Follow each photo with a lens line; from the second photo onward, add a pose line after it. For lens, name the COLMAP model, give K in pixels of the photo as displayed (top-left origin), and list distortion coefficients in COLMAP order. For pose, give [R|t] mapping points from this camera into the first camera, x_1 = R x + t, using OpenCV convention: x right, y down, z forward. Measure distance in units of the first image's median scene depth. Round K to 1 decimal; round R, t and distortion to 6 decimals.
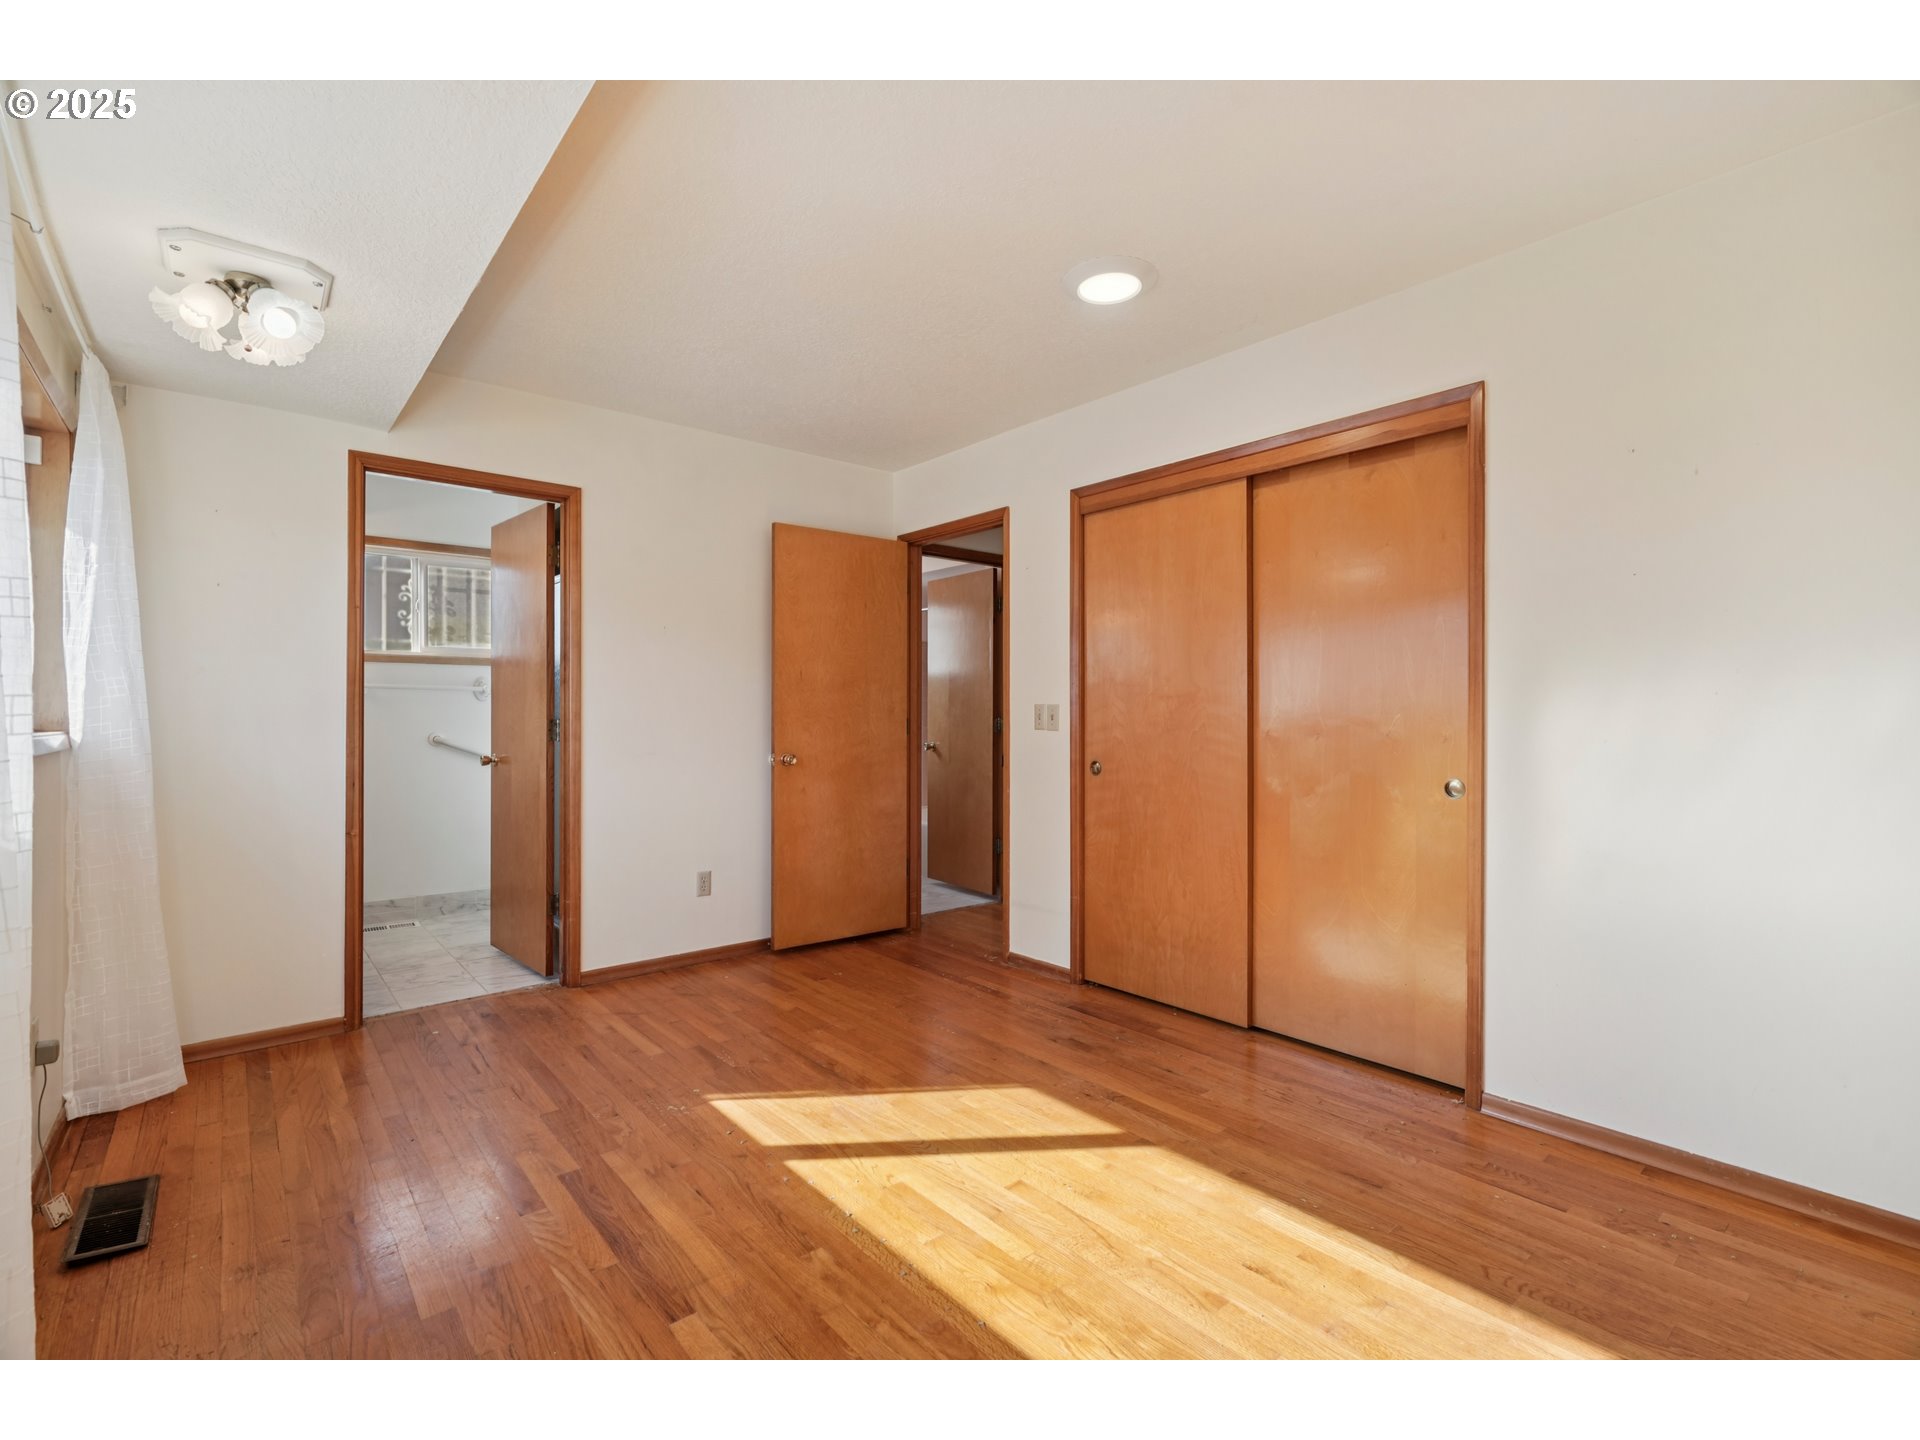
lens RADIAL K [[862.4, 0, 963.9], [0, 862.4, 719.3], [0, 0, 1]] dist [-0.016162, 0.000958]
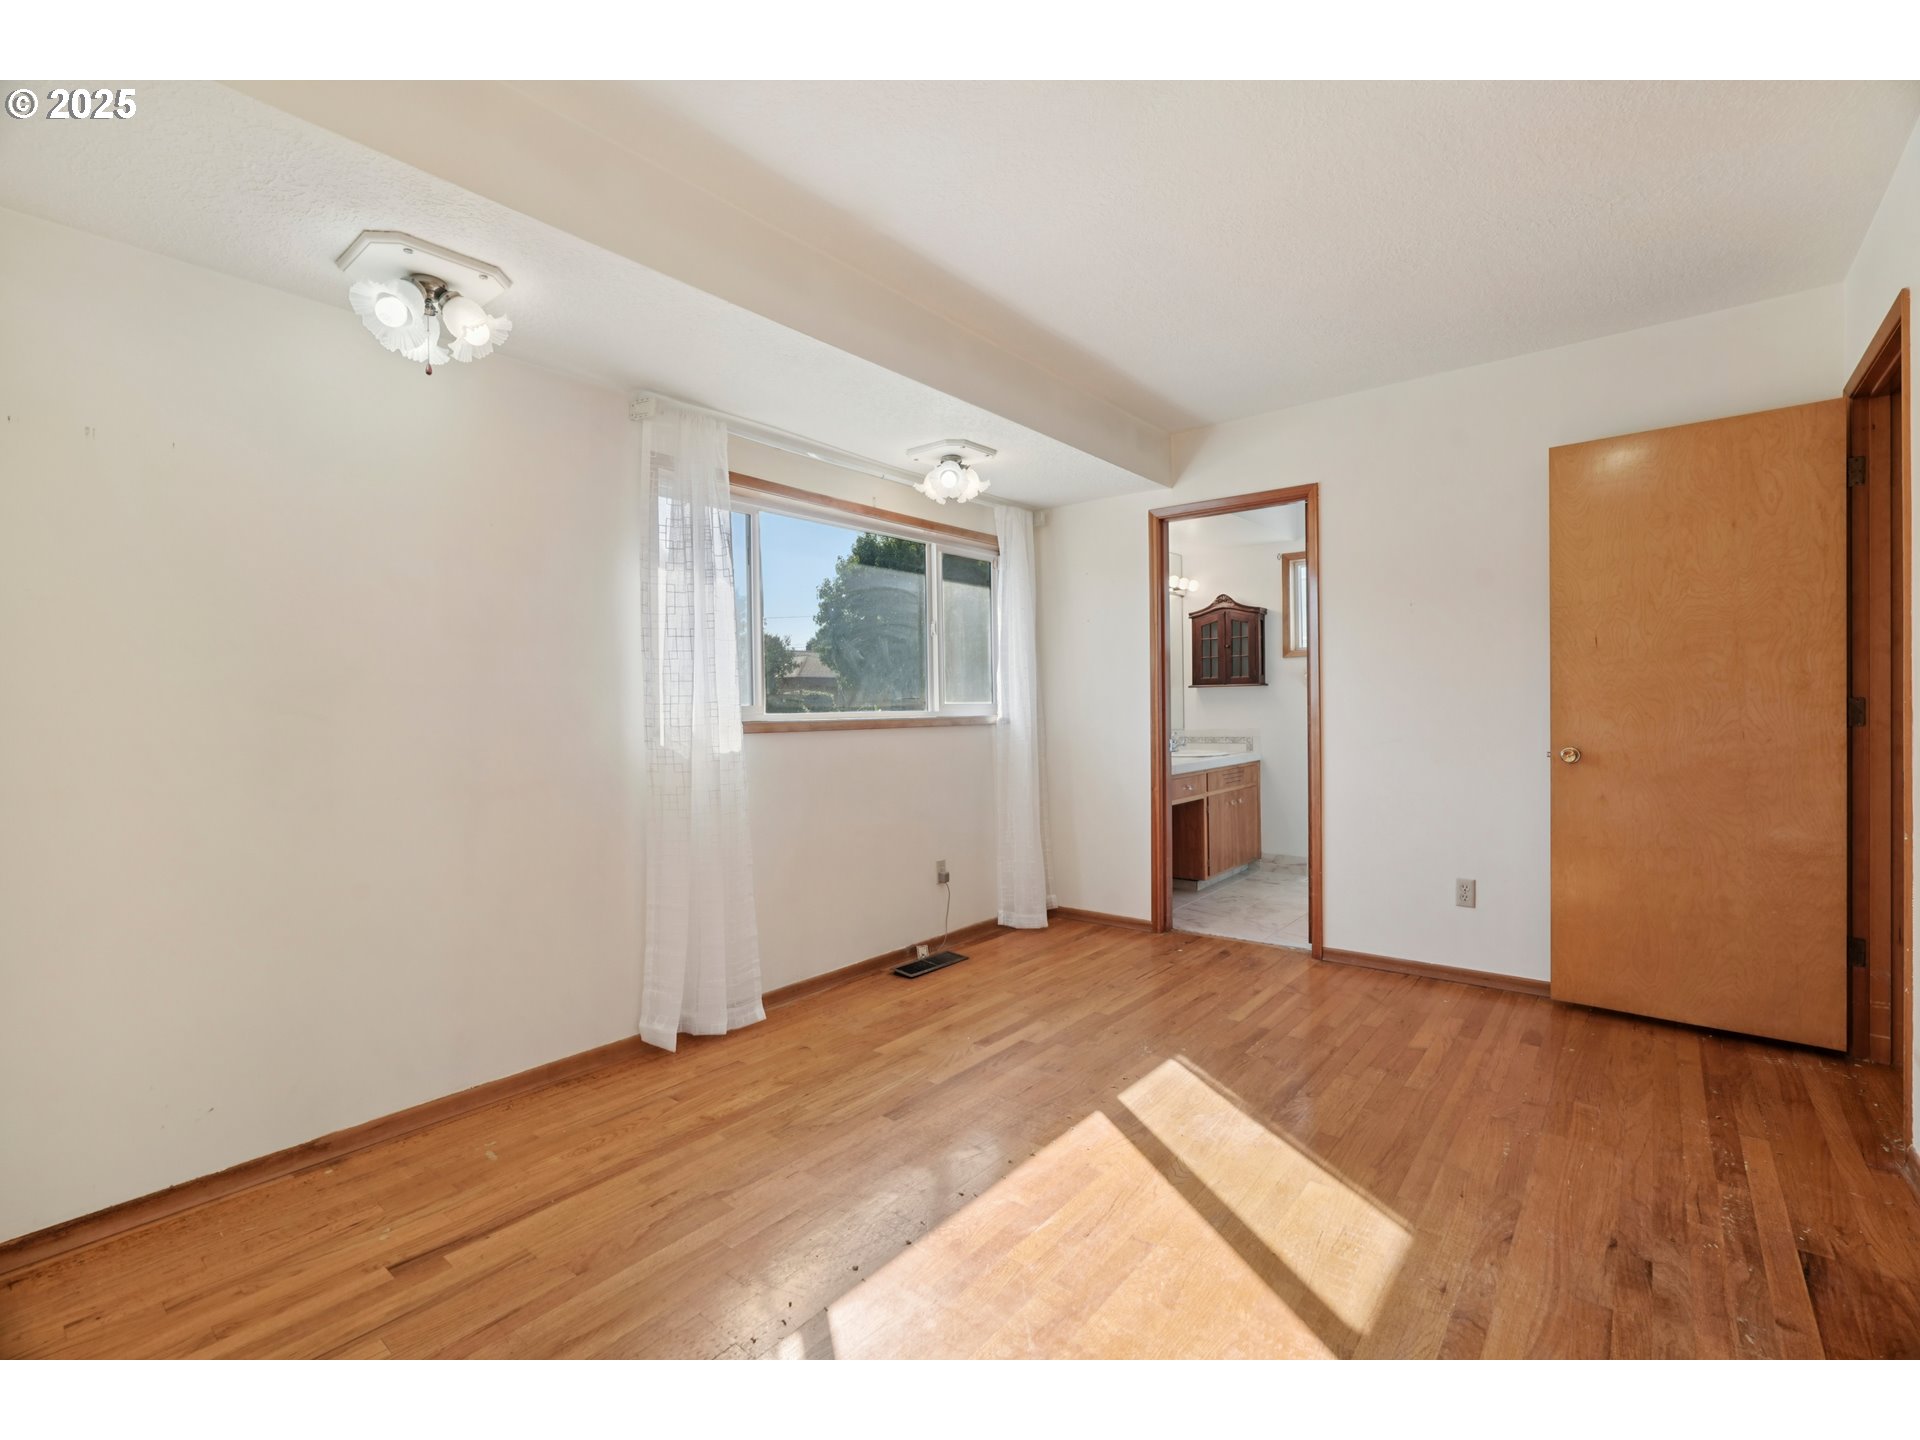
lens RADIAL K [[862.4, 0, 962.2], [0, 862.4, 716.9], [0, 0, 1]] dist [-0.016162, 0.000958]
pose [[0.173607, 0.006876, -0.984791, 0.578110], [0.009547, 0.999917, 0.008665, 0.001626], [0.984769, -0.010906, 0.173527, 0.445738]]
